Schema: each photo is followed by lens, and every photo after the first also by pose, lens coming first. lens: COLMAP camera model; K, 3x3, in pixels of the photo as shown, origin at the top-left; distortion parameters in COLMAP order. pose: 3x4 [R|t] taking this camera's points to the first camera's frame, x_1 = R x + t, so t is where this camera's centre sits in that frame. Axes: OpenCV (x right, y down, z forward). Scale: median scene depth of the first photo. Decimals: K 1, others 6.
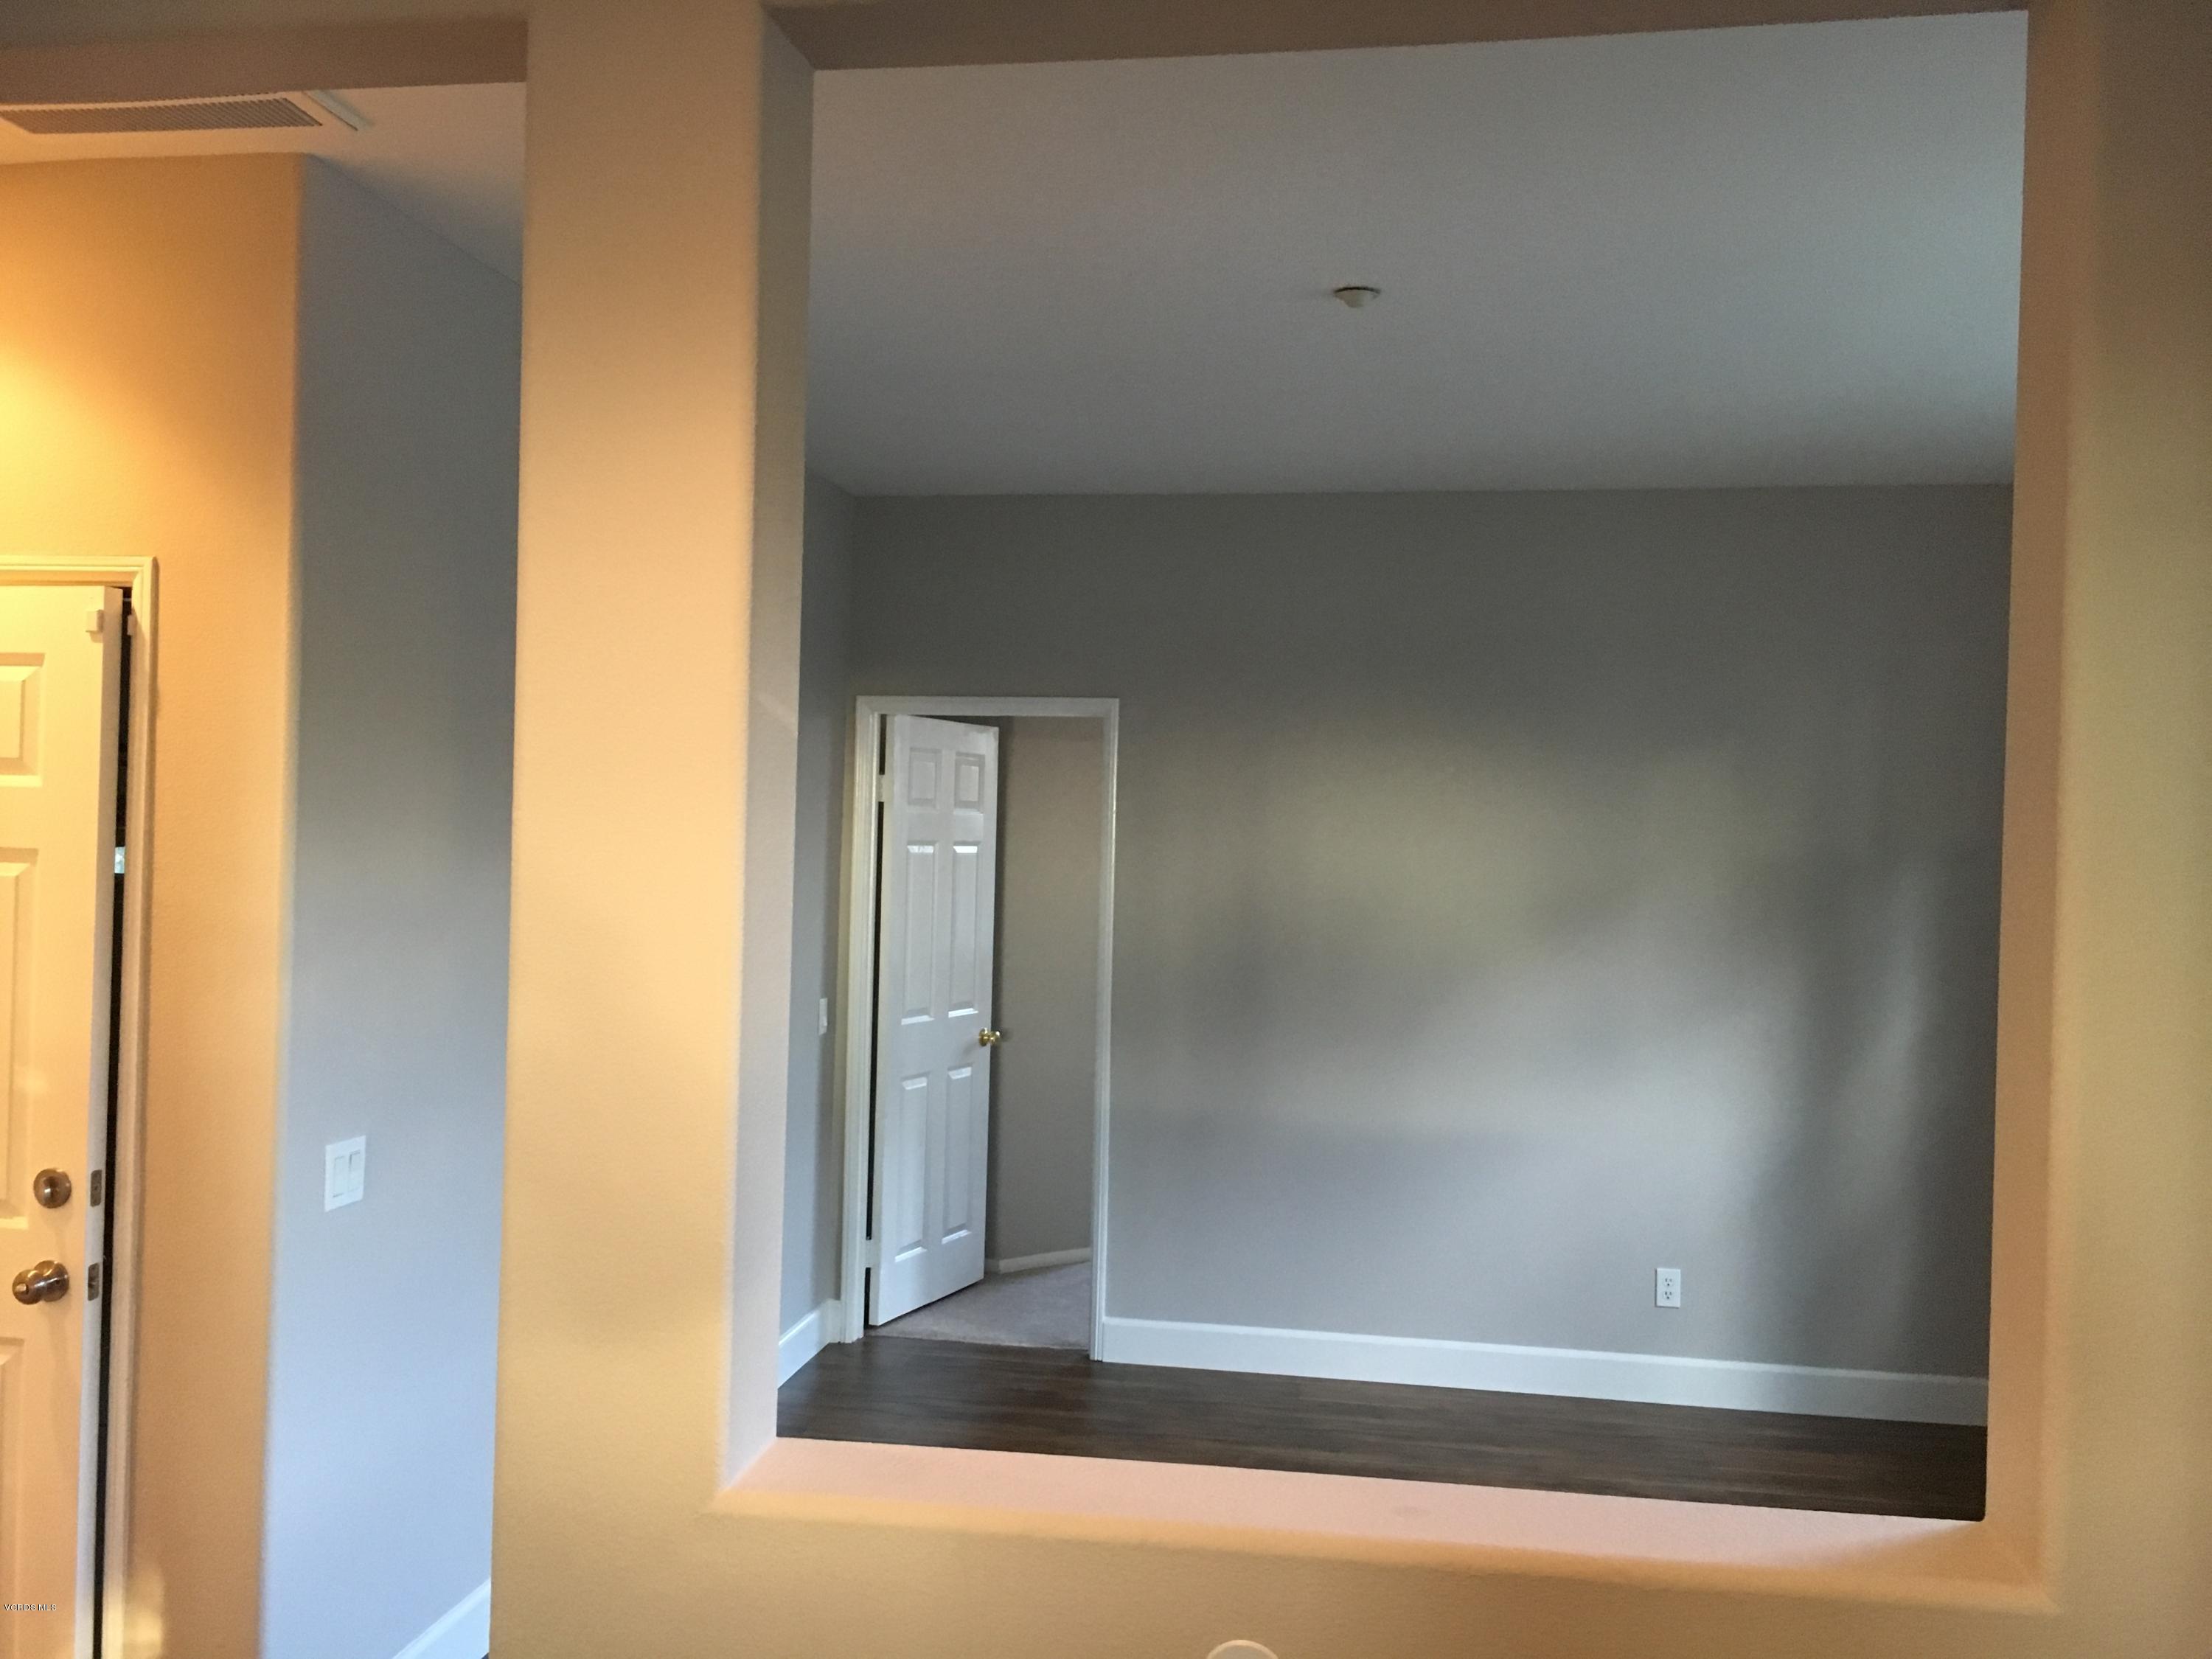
lens RADIAL K [[1888.6, 0, 1112.1], [0, 1888.6, 824.9], [0, 0, 1]] dist [0.072923, -0.092670]
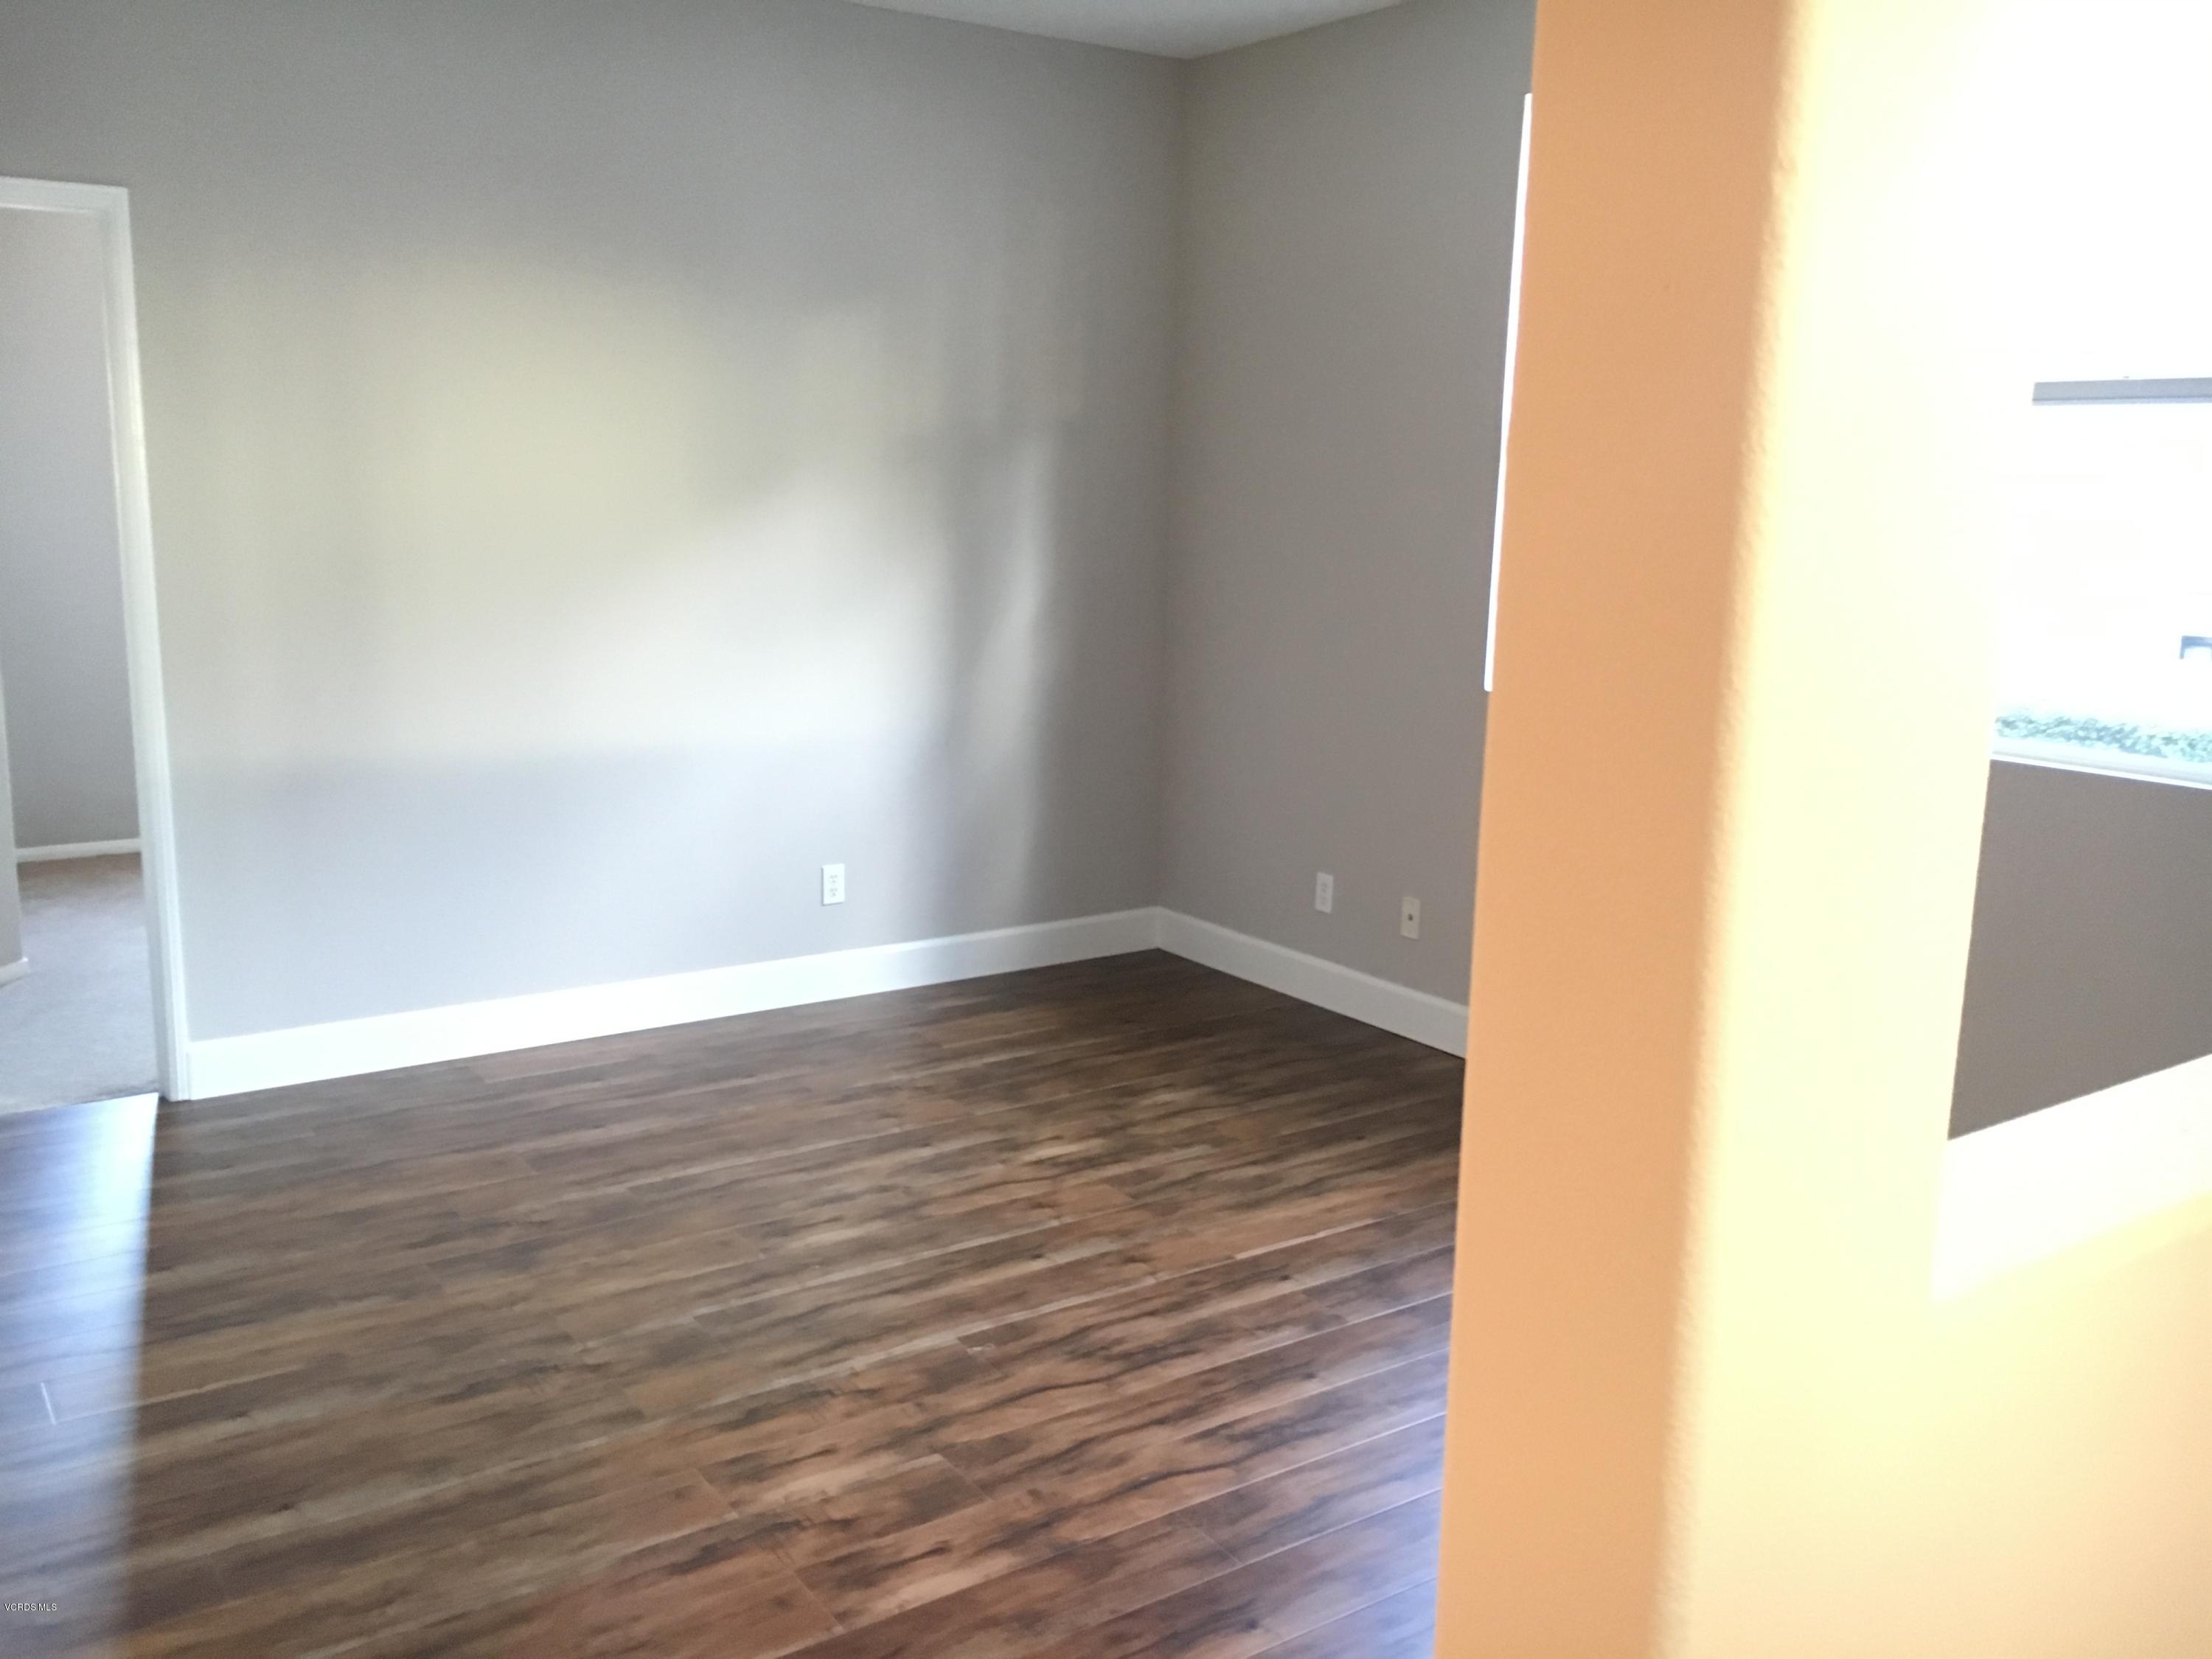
lens RADIAL K [[1888.6, 0, 1054.9], [0, 1888.6, 827.0], [0, 0, 1]] dist [0.072923, -0.092670]
pose [[0.727003, -0.137010, 0.672826, -0.269804], [0.001111, 0.980123, 0.198386, 0.025278], [-0.686633, -0.143479, 0.712705, 0.248708]]
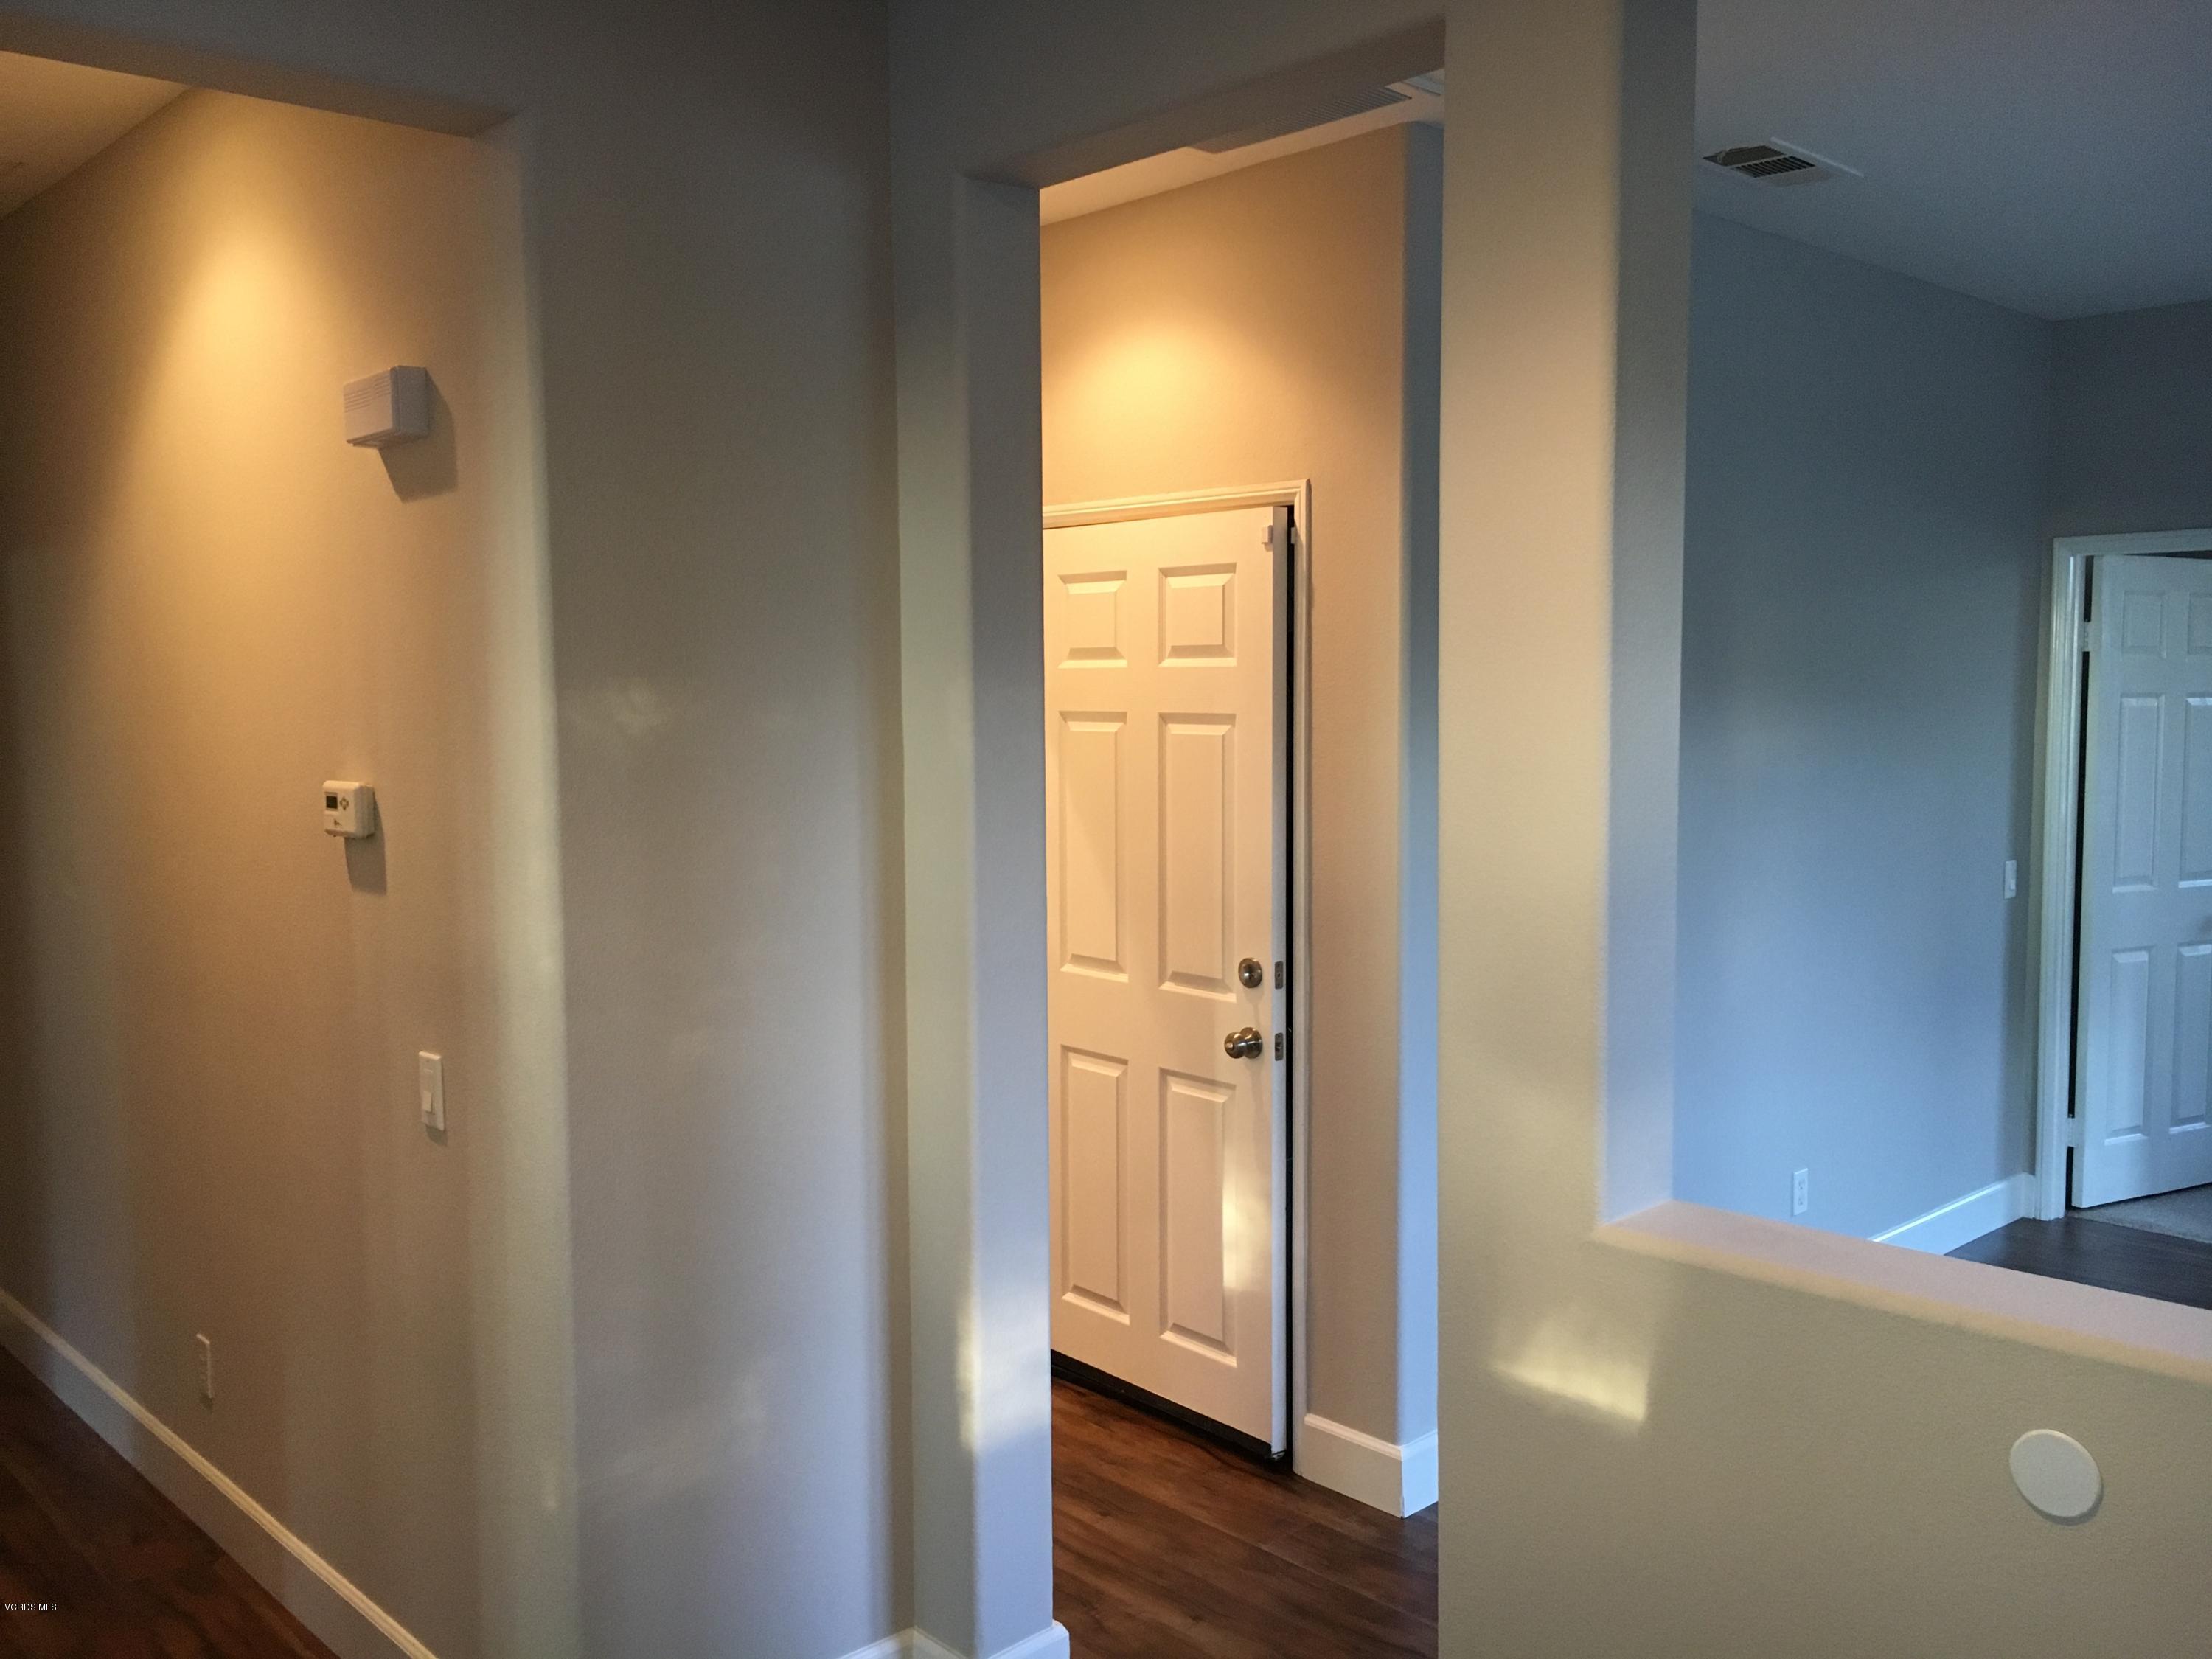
lens RADIAL K [[1888.6, 0, 1117.9], [0, 1888.6, 832.5], [0, 0, 1]] dist [0.072923, -0.092670]
pose [[0.791444, 0.018024, -0.610976, 0.092487], [0.026234, 0.997643, 0.063413, 0.005119], [0.610679, -0.066216, 0.789105, -0.040013]]
